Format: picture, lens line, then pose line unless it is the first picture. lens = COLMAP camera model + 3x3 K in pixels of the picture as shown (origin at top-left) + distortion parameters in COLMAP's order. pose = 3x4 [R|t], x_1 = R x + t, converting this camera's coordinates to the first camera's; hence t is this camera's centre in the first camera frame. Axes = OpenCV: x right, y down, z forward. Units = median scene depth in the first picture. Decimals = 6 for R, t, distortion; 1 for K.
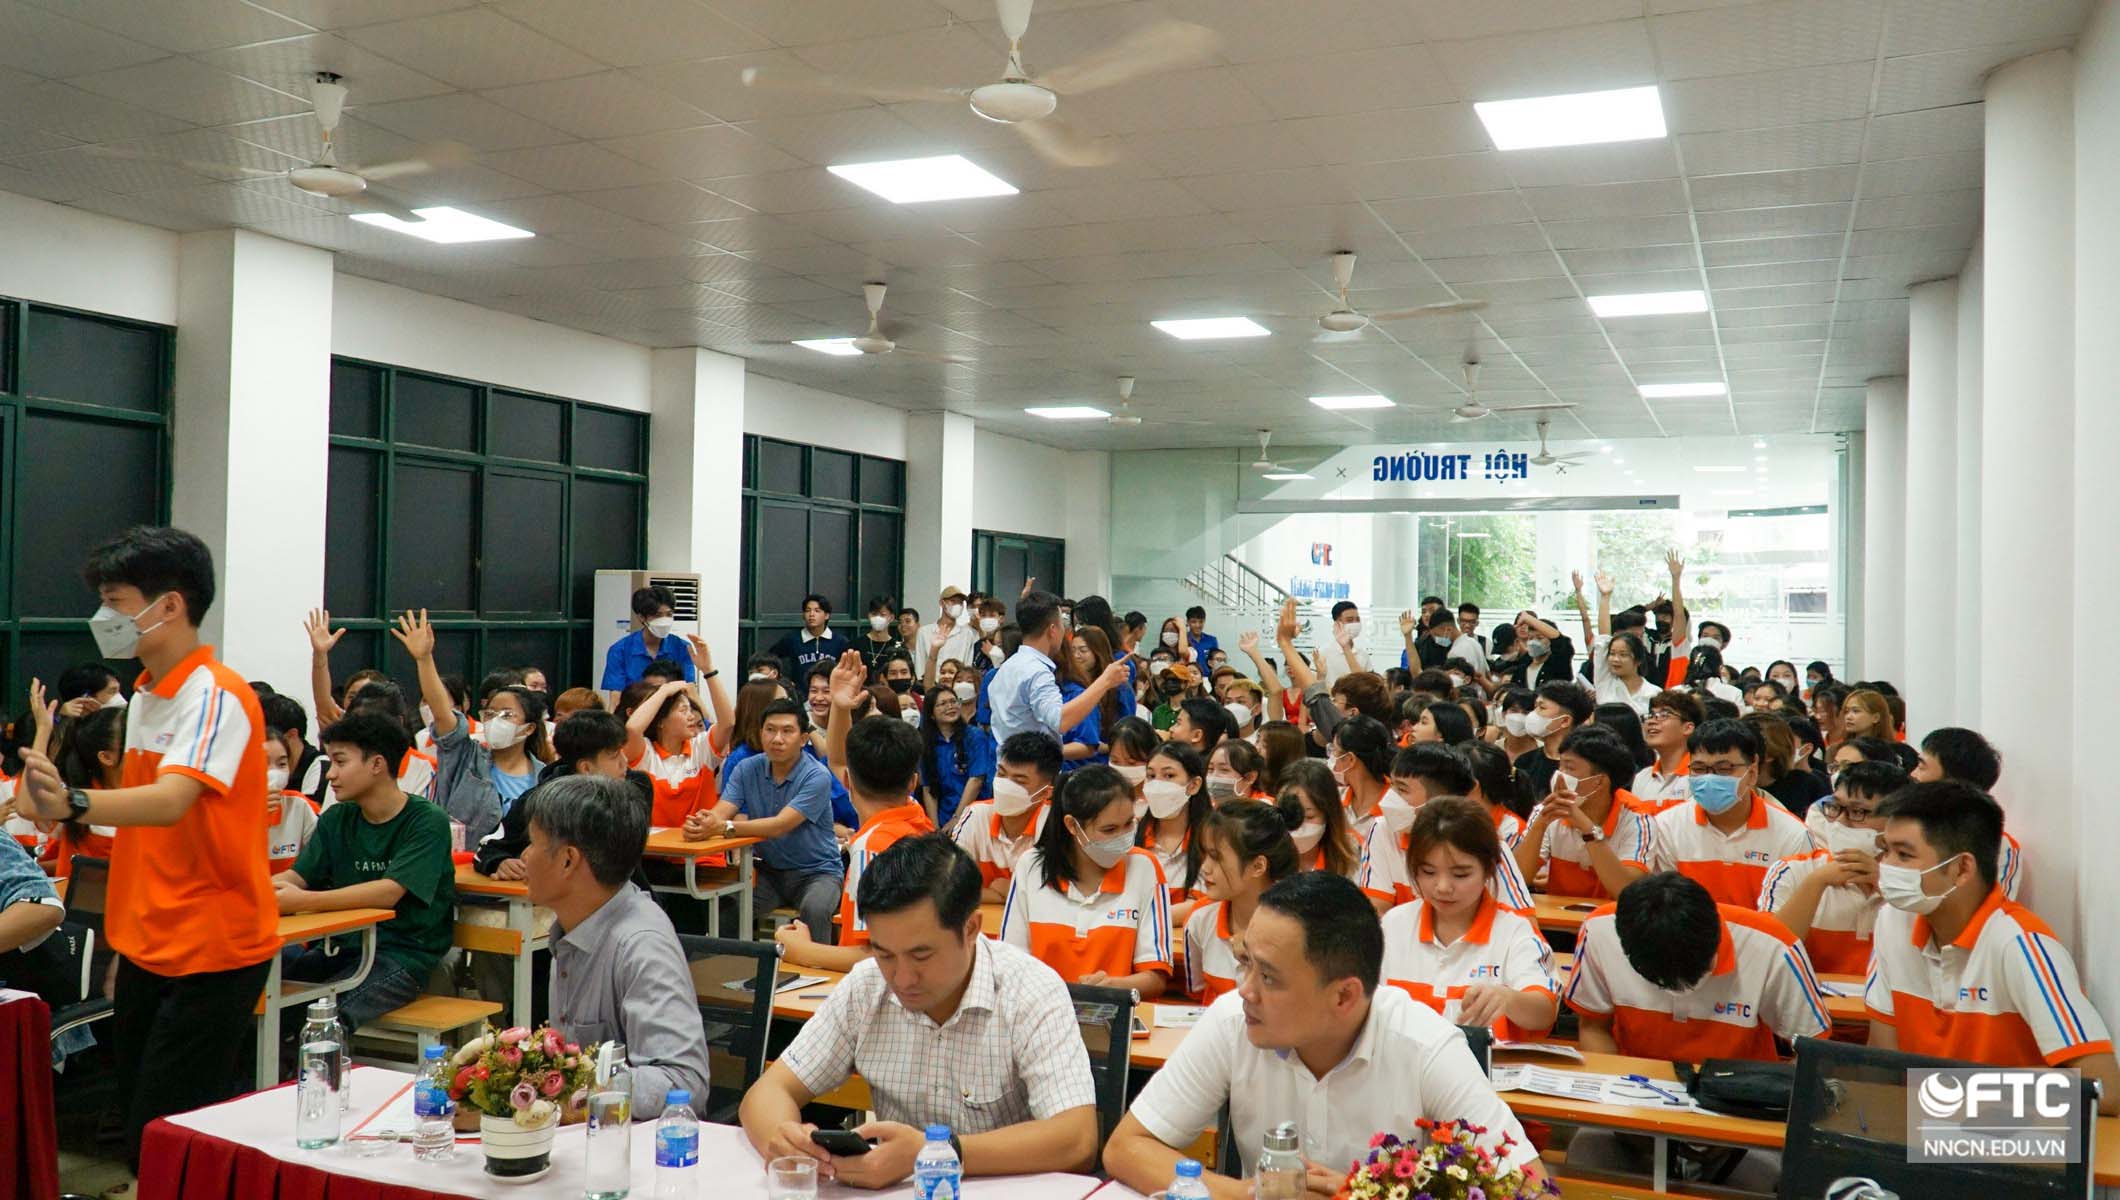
lens RADIAL K [[1692.6, 0, 1070.8], [0, 1692.6, 596.3], [0, 0, 1]] dist [-0.009153, 0.000774]
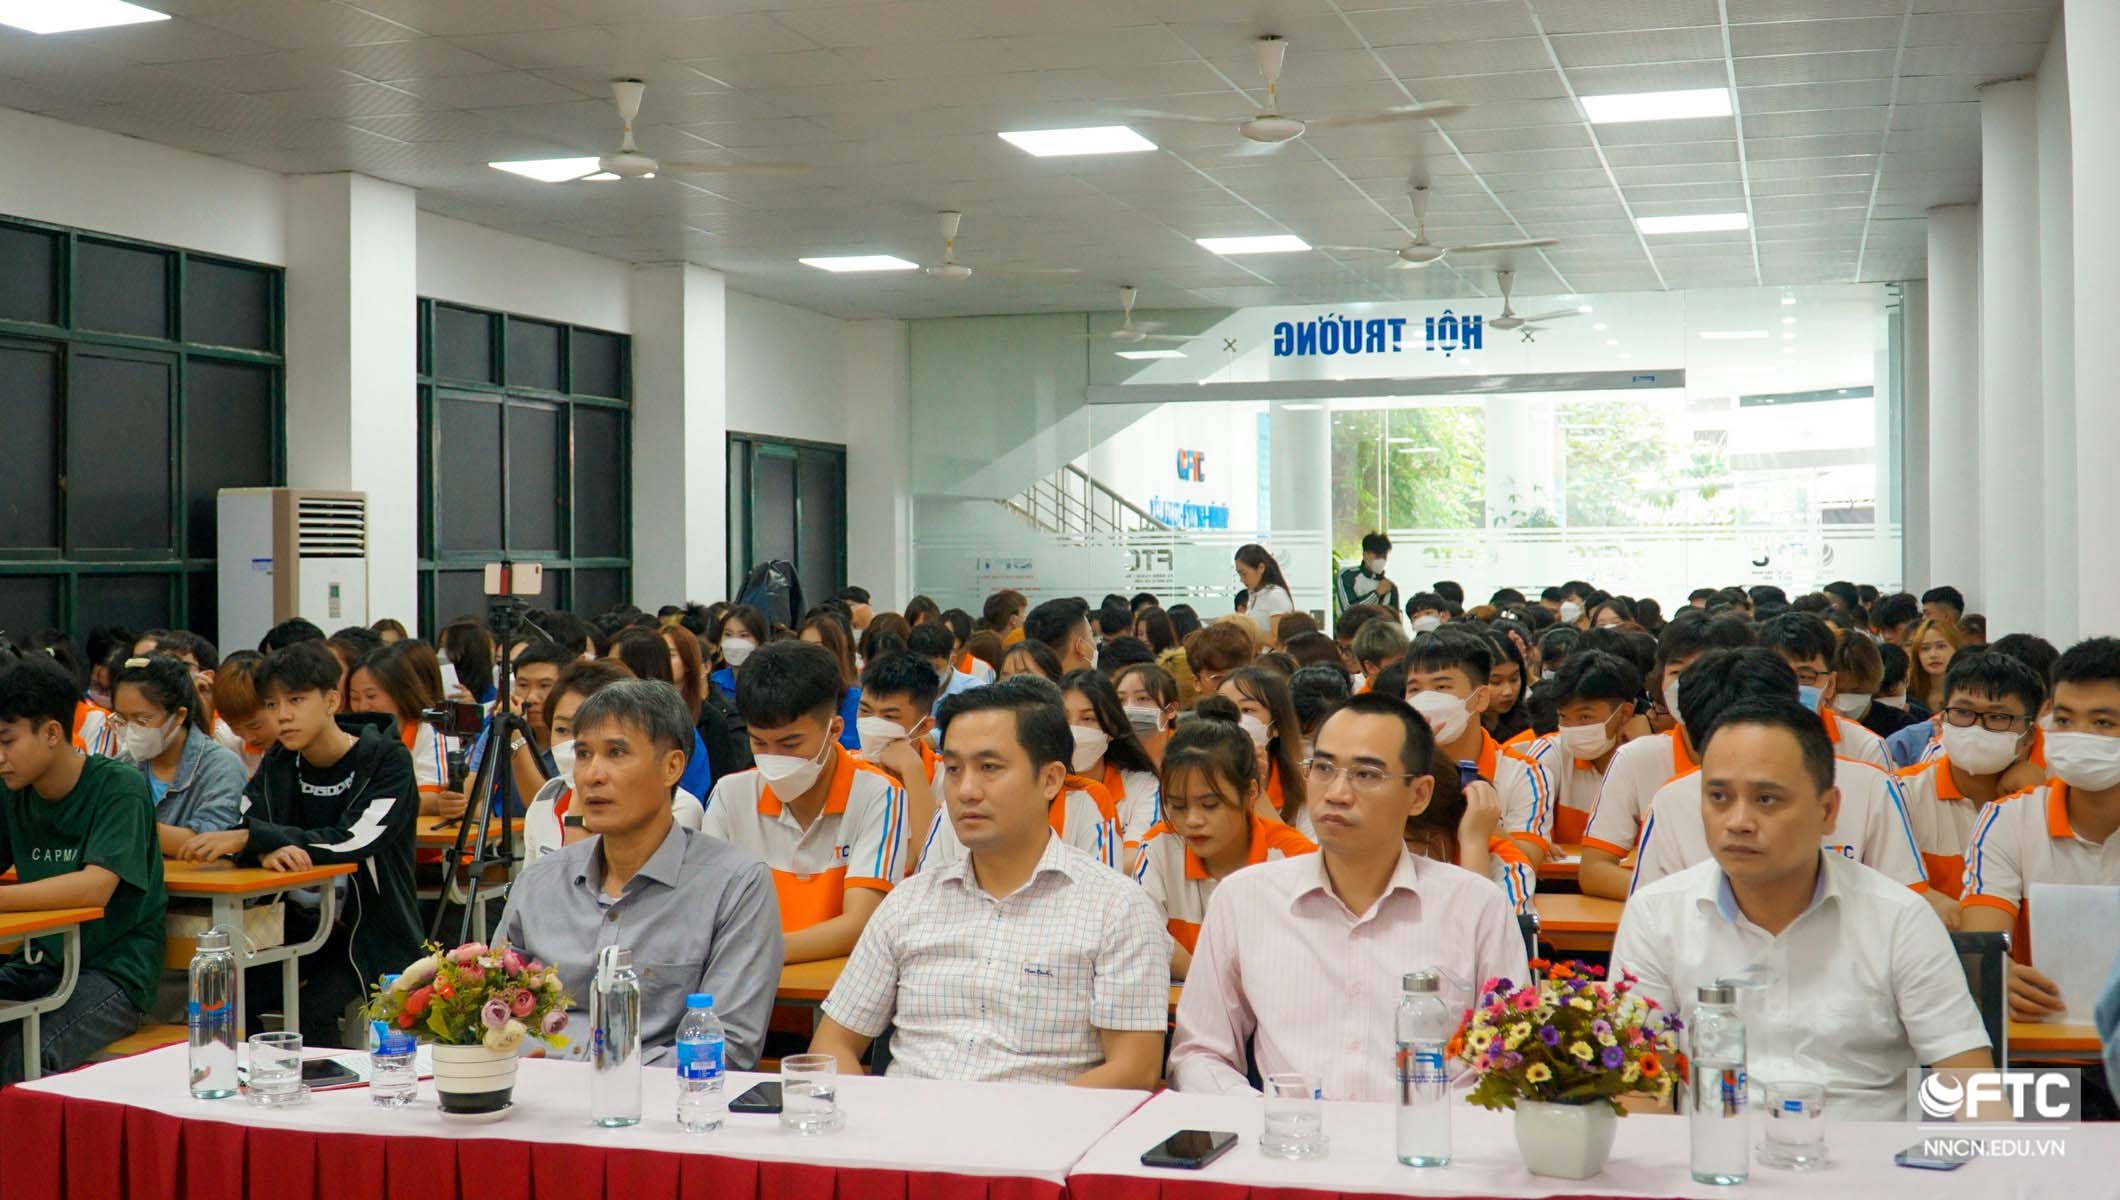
lens RADIAL K [[2454.0, 0, 1060.0], [0, 2454.0, 600.0], [0, 0, 1]] dist [0.070464, -0.576947]
pose [[0.994411, -0.023784, 0.102861, -0.031692], [0.021382, 0.999474, 0.024395, 0.011684], [-0.103387, -0.022060, 0.994397, -0.053968]]
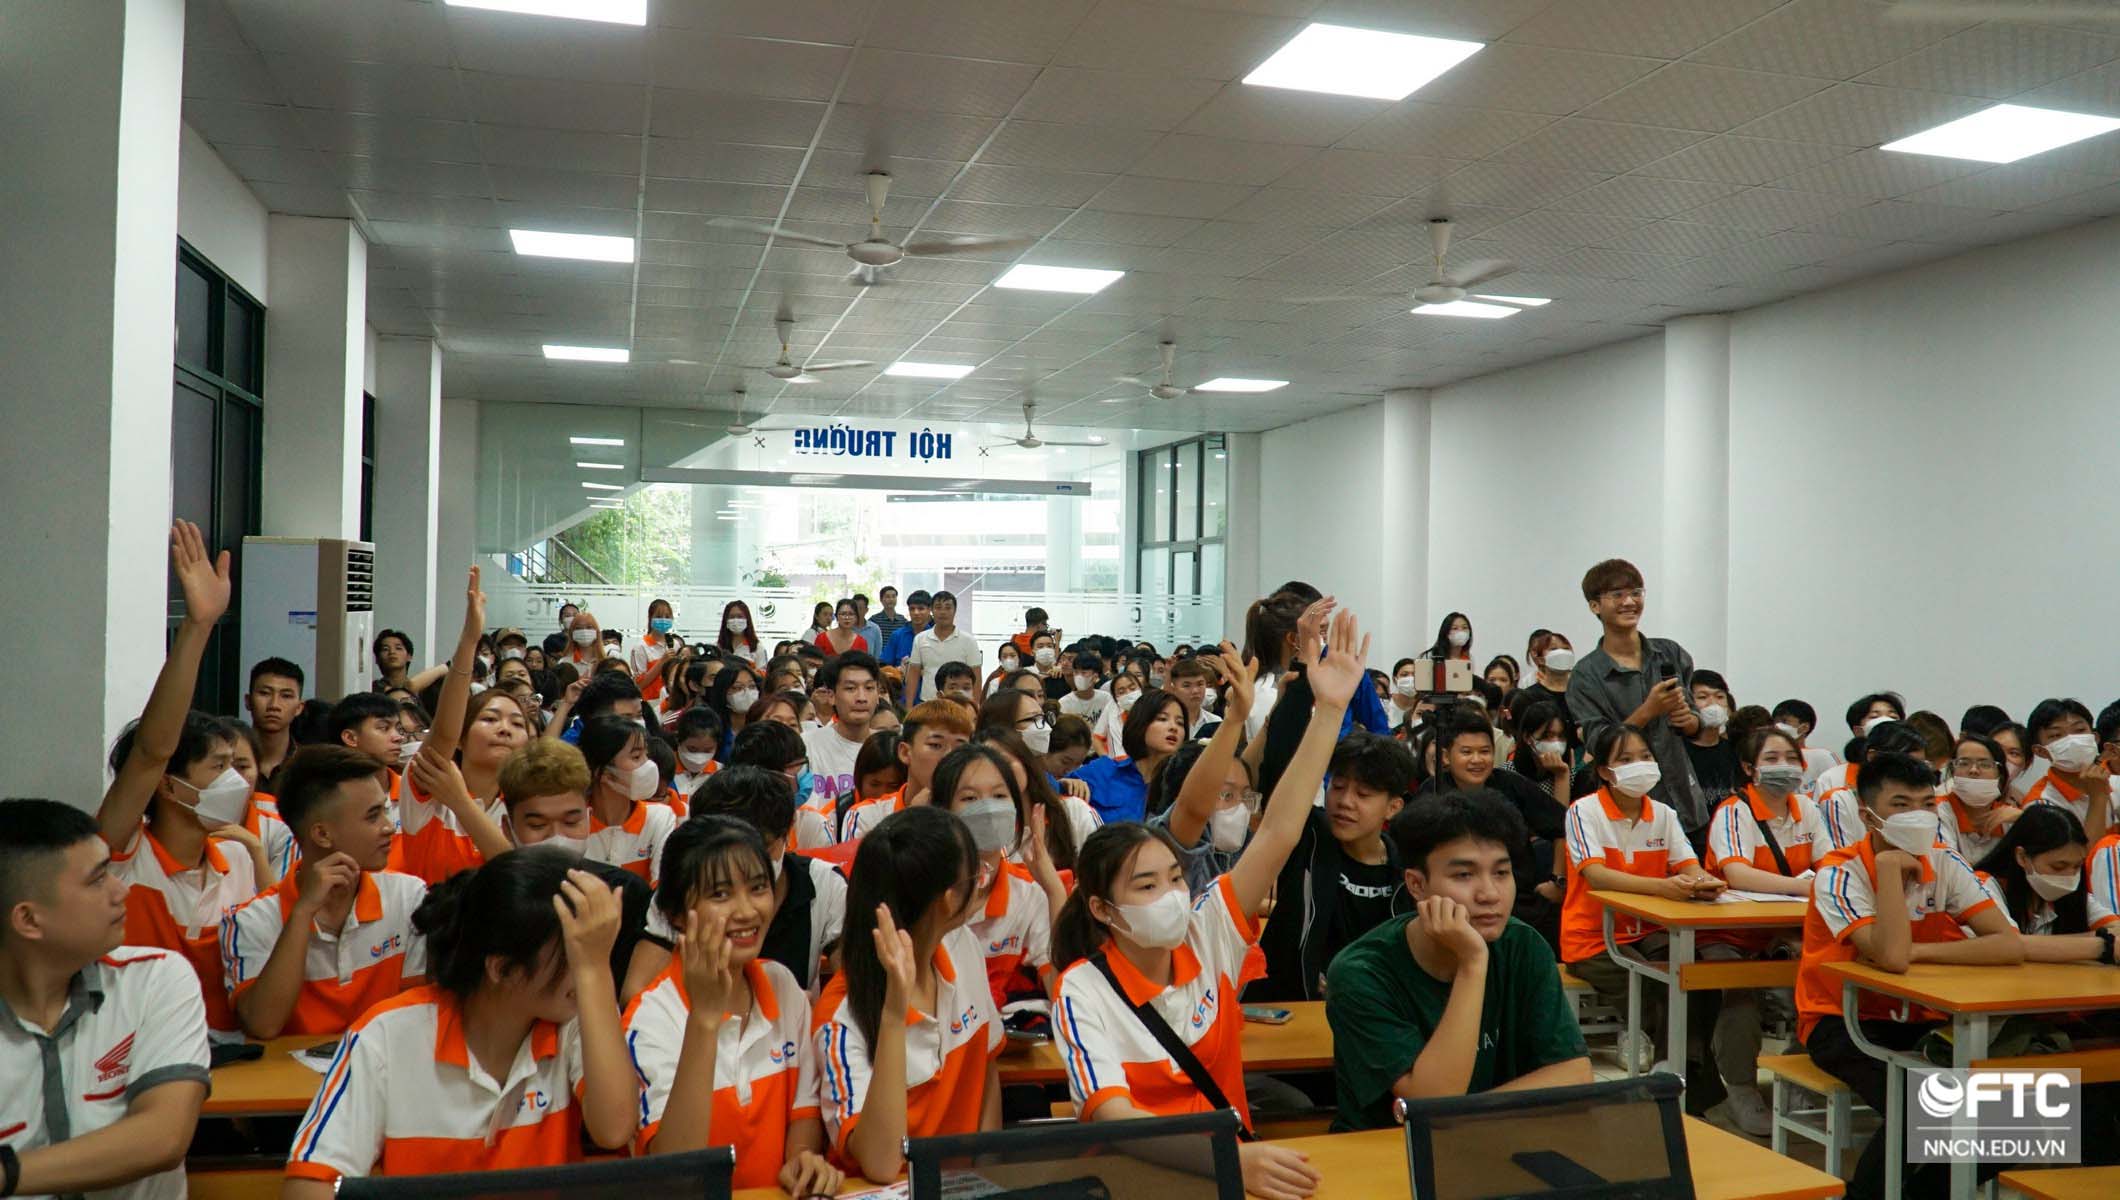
lens RADIAL K [[1649.3, 0, 1044.2], [0, 1649.3, 599.2], [0, 0, 1]] dist [-0.009681, -0.005326]
pose [[0.794264, -0.001183, 0.607571, -0.368413], [-0.009742, 0.999845, 0.014682, -0.002679], [-0.607494, -0.017580, 0.794129, 0.258269]]
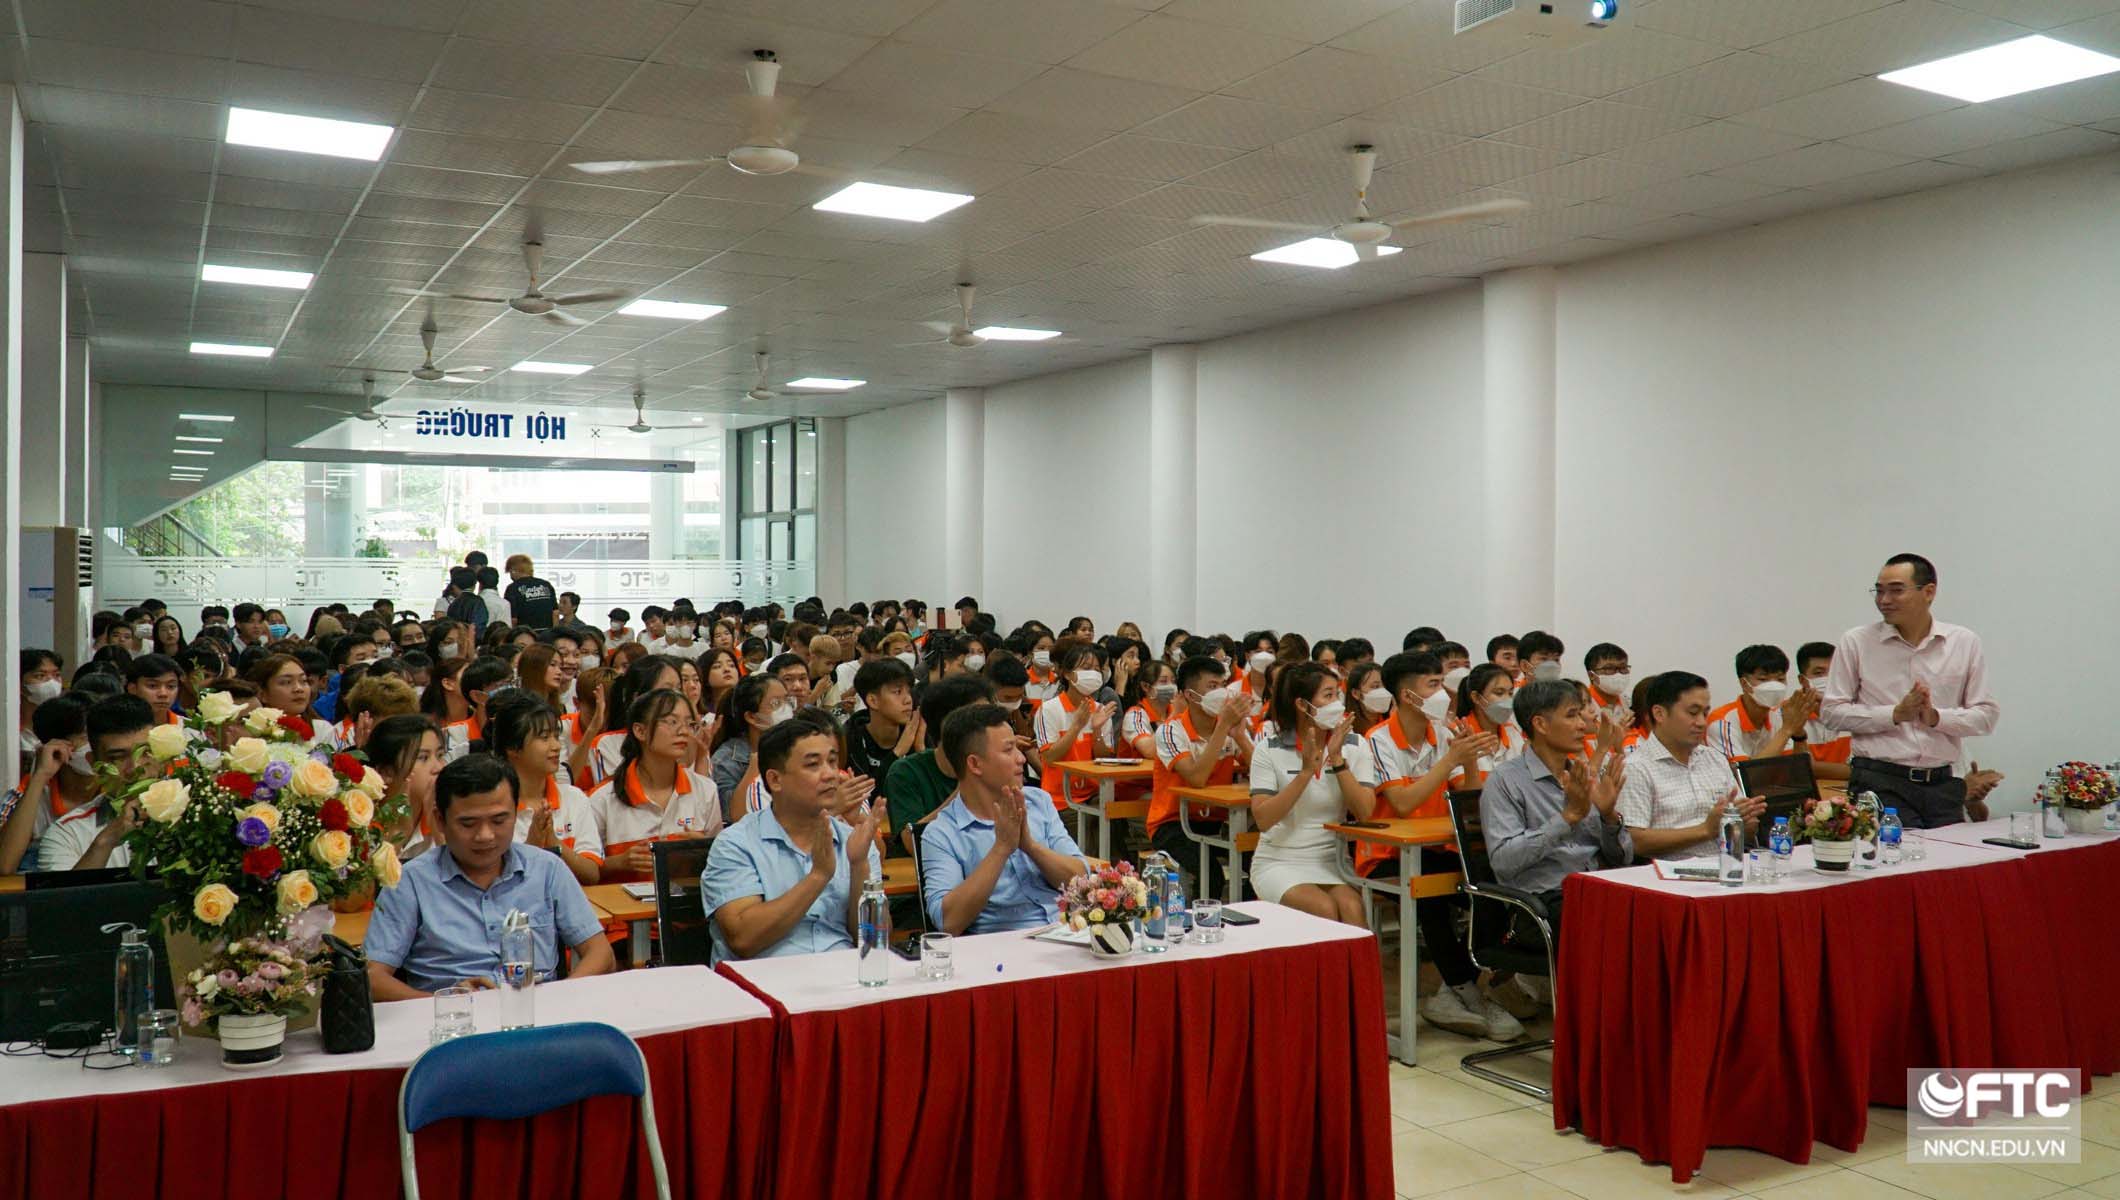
lens RADIAL K [[1649.3, 0, 1044.2], [0, 1649.3, 599.2], [0, 0, 1]] dist [-0.009681, -0.005326]
pose [[0.625421, -0.027995, 0.779785, -0.497568], [-0.001778, 0.999302, 0.037302, -0.008959], [-0.780285, -0.024716, 0.624935, 0.113157]]
